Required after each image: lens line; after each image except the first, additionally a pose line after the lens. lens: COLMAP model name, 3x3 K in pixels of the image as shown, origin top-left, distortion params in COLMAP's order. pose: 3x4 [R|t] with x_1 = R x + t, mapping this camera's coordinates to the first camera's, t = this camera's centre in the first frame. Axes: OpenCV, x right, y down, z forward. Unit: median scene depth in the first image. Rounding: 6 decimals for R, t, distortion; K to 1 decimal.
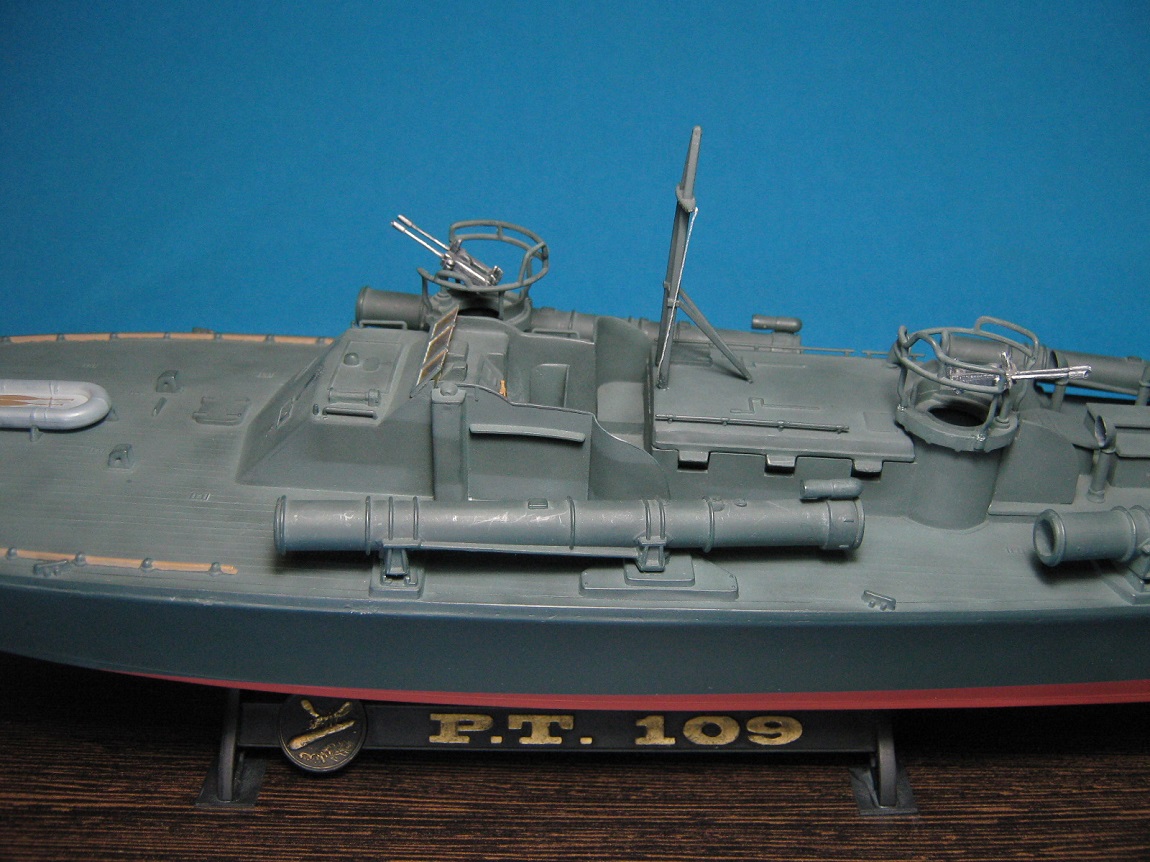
lens RADIAL K [[1265.9, 0, 577.2], [0, 1265.9, 447.3], [0, 0, 1]] dist [-0.015086, 0.000000]
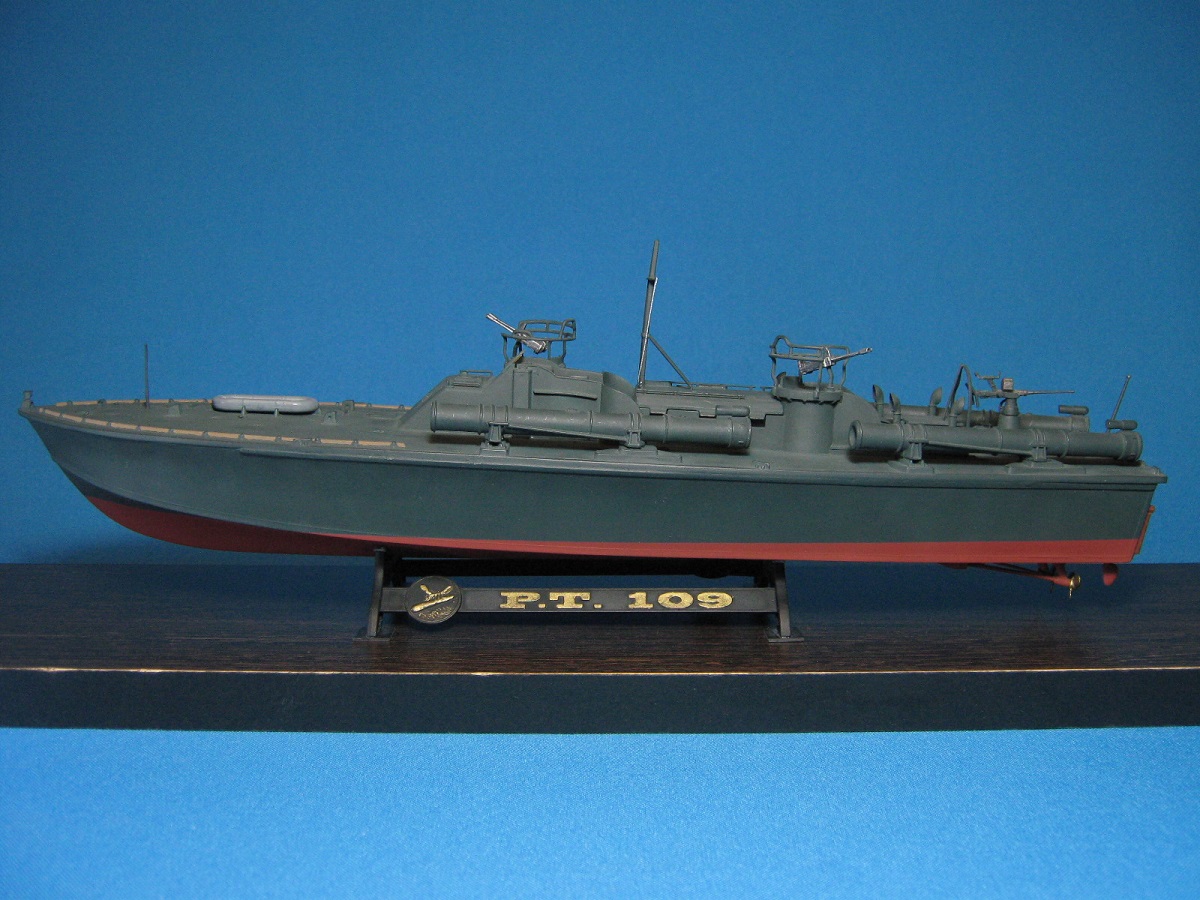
lens RADIAL K [[1321.0, 0, 602.2], [0, 1321.0, 445.8], [0, 0, 1]] dist [-0.015086, 0.000000]
pose [[0.999949, 0.006244, 0.007960, -0.001904], [-0.003229, 0.942615, -0.333867, 0.601170], [-0.009588, 0.333824, 0.942587, -0.651977]]
